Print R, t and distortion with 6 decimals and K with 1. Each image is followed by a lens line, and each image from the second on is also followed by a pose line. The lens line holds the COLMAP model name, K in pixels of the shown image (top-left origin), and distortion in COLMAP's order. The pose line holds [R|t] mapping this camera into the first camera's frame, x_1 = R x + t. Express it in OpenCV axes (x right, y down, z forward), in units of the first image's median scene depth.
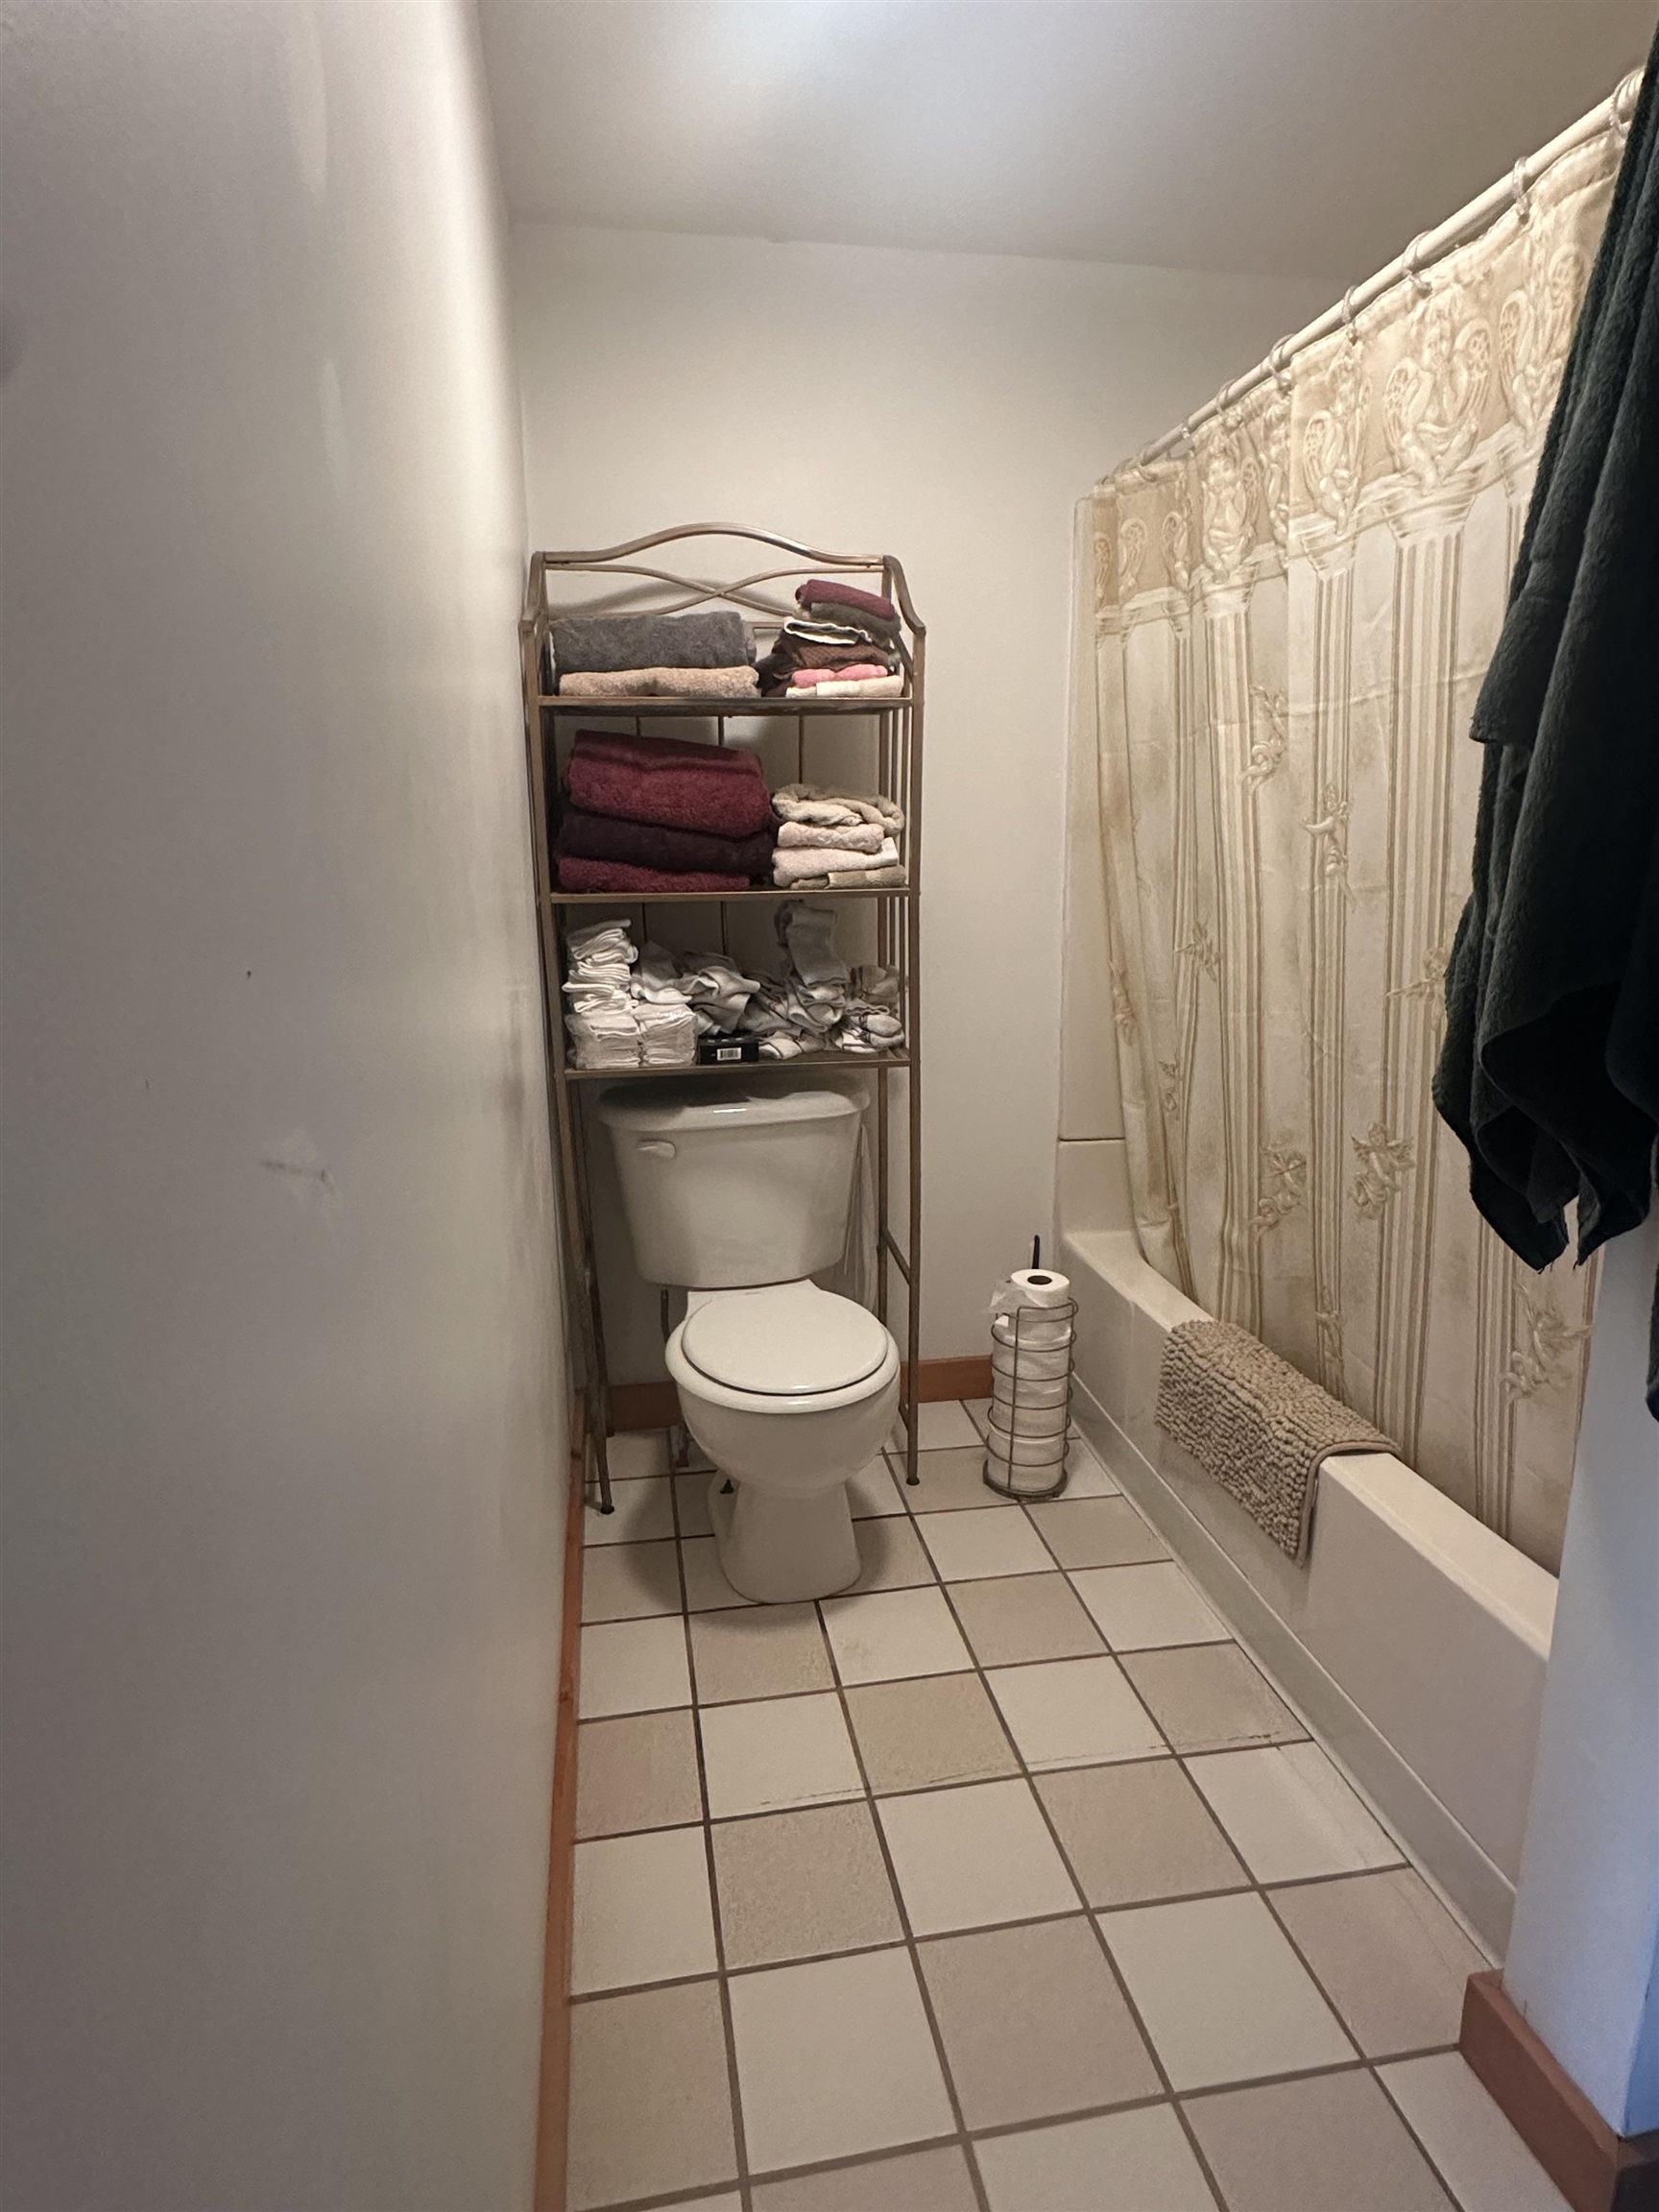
lens RADIAL K [[1225.3, 0, 826.8], [0, 1225.3, 1102.3], [0, 0, 1]] dist [0.002924, 0.001485]
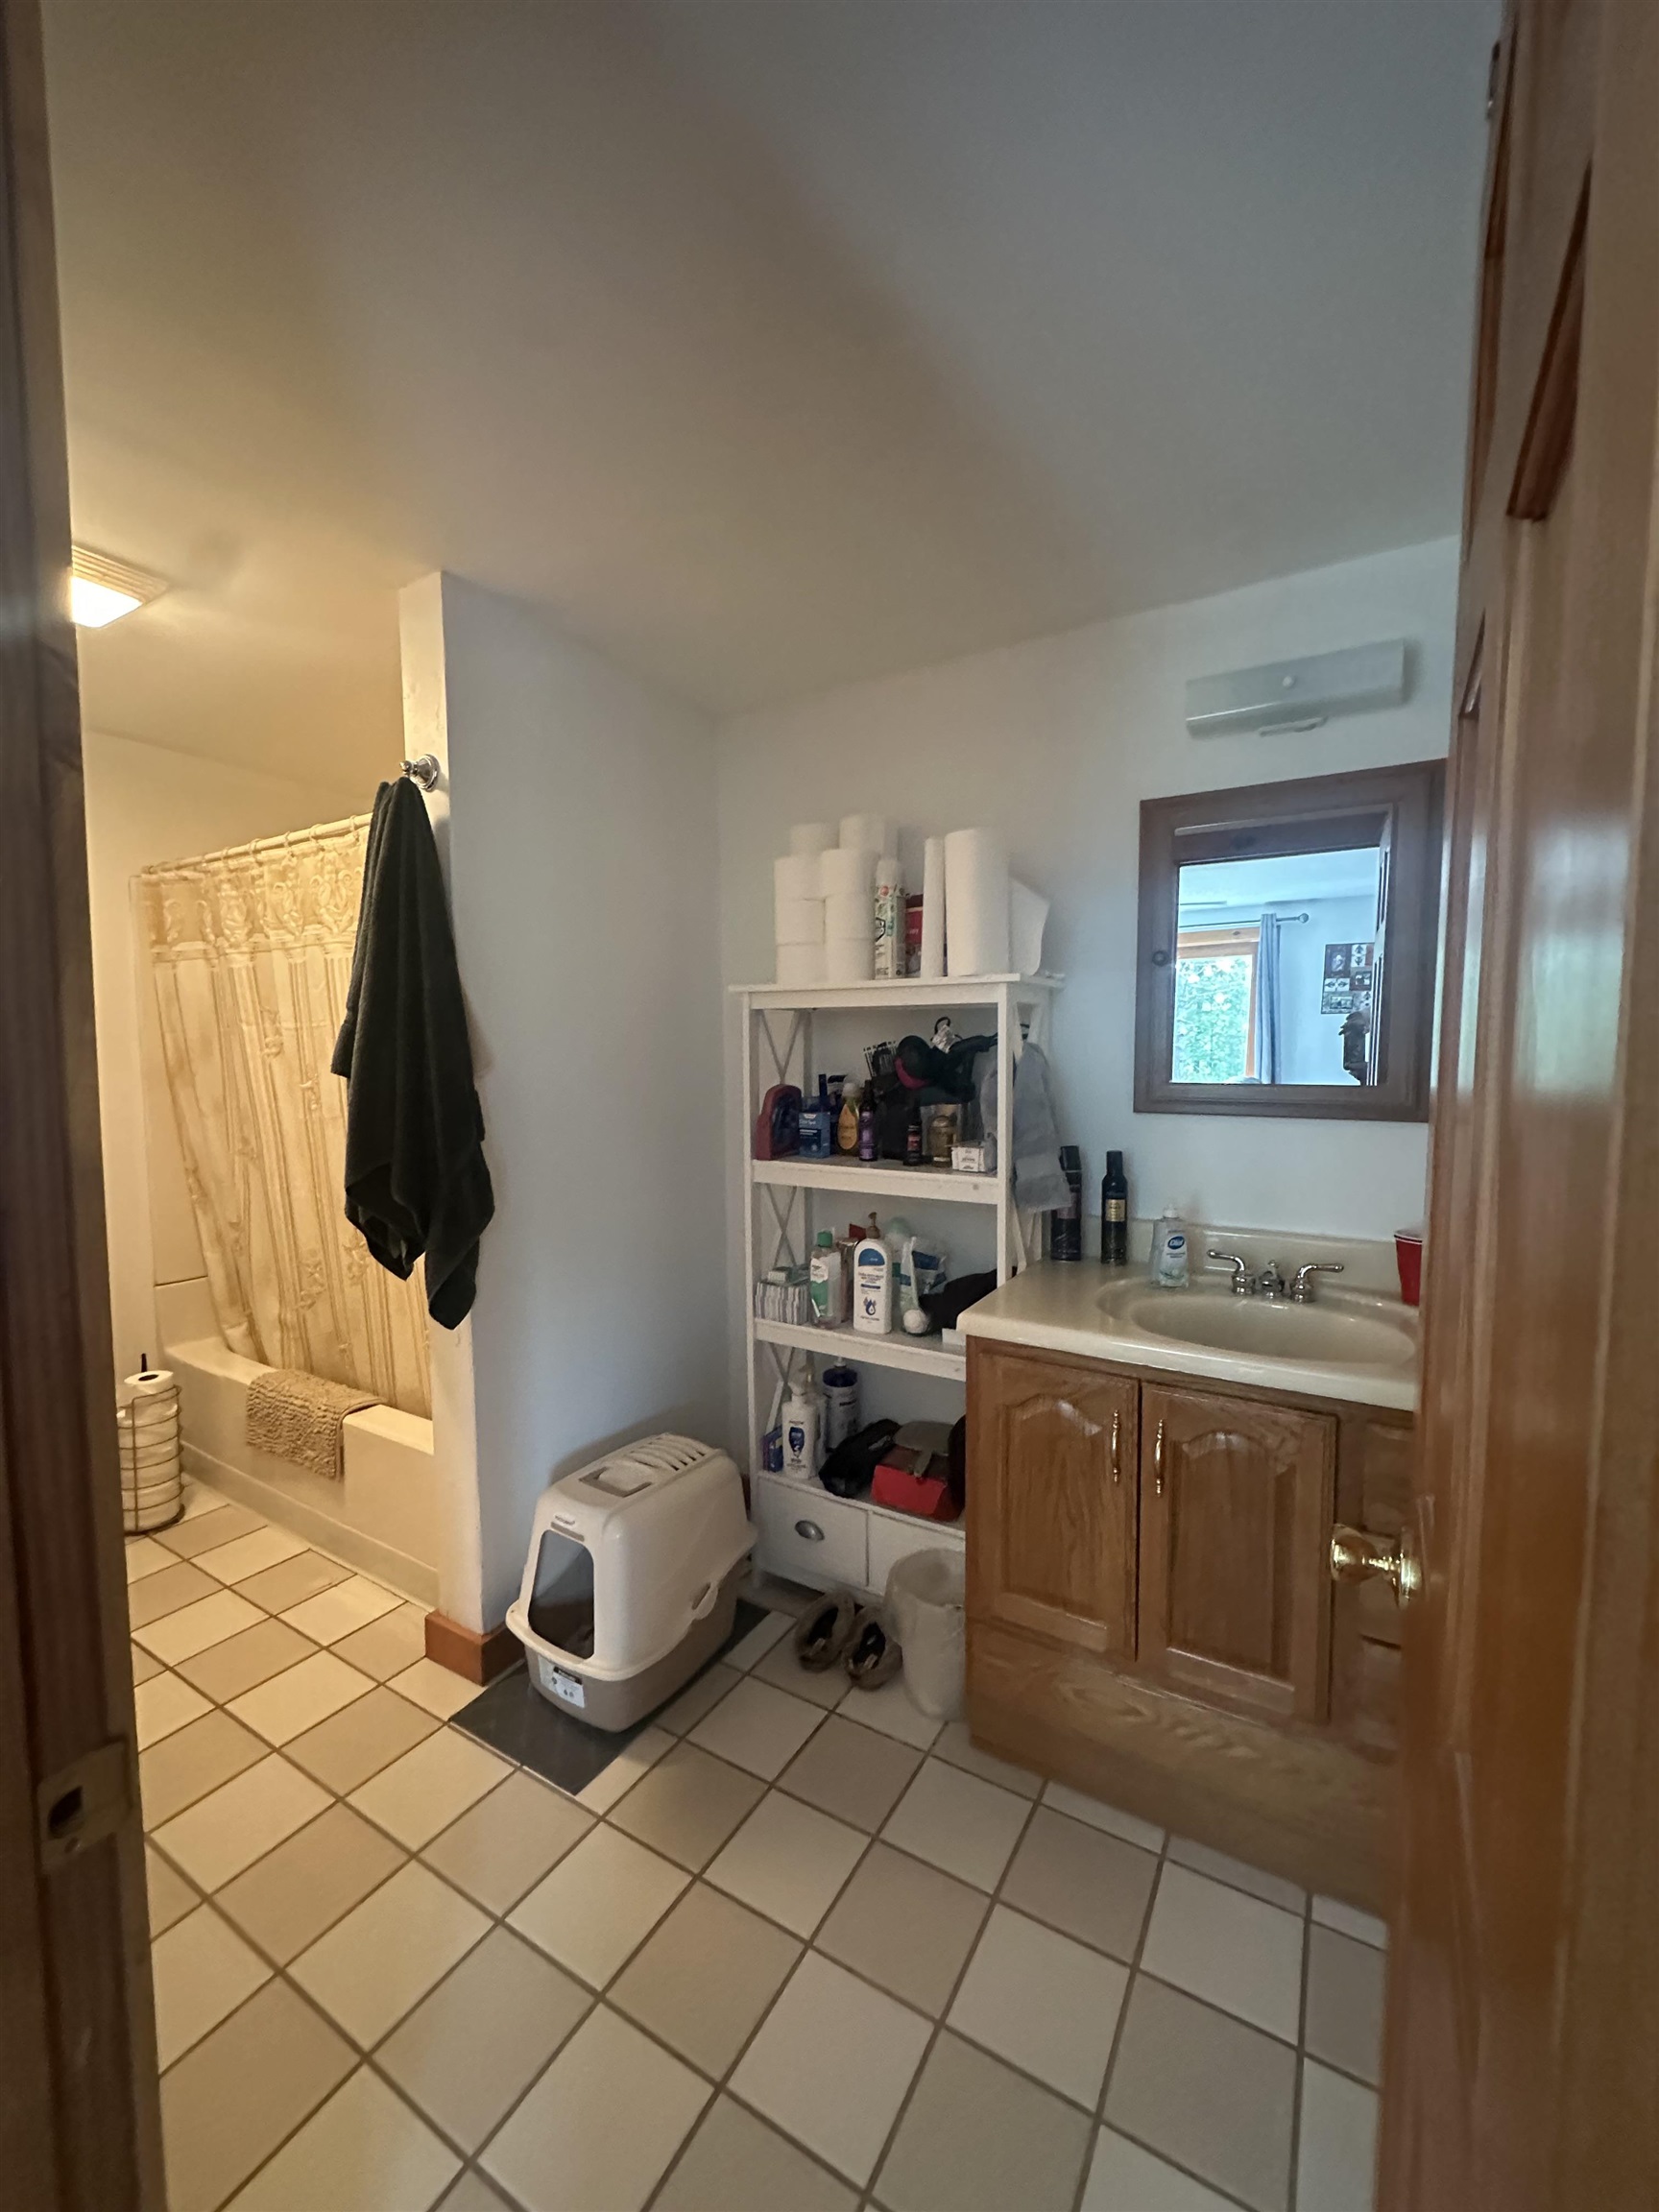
lens RADIAL K [[883.4, 0, 826.1], [0, 883.4, 1107.4], [0, 0, 1]] dist [-0.003936, 0.000765]
pose [[0.660158, -0.046803, 0.749667, -0.080417], [0.156130, 0.984808, -0.076005, 0.034322], [-0.734721, 0.167221, 0.657436, -0.418038]]
